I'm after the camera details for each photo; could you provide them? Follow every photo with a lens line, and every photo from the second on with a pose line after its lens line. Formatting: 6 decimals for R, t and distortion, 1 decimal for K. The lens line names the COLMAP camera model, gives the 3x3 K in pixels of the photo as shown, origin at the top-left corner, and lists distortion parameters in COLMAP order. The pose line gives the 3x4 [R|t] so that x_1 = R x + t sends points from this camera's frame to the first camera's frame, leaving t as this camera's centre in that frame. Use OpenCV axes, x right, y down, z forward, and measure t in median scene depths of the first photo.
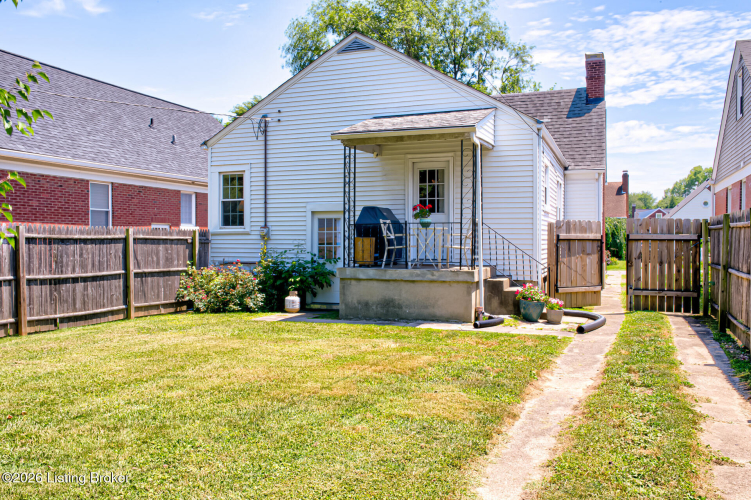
lens RADIAL K [[631.8, 0, 375.5], [0, 631.8, 250.0], [0, 0, 1]] dist [0.000975, 0.000461]
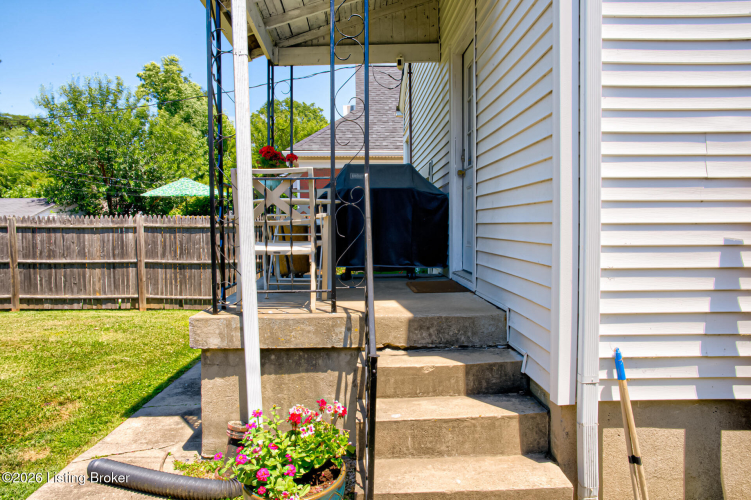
lens RADIAL K [[502.9, 0, 375.5], [0, 502.9, 250.0], [0, 0, 1]] dist [-0.062462, 0.078289]
pose [[0.389402, 0.036529, -0.920343, 0.441839], [-0.007716, 0.999308, 0.036399, -0.013585], [0.921035, -0.007073, 0.389414, 0.995155]]
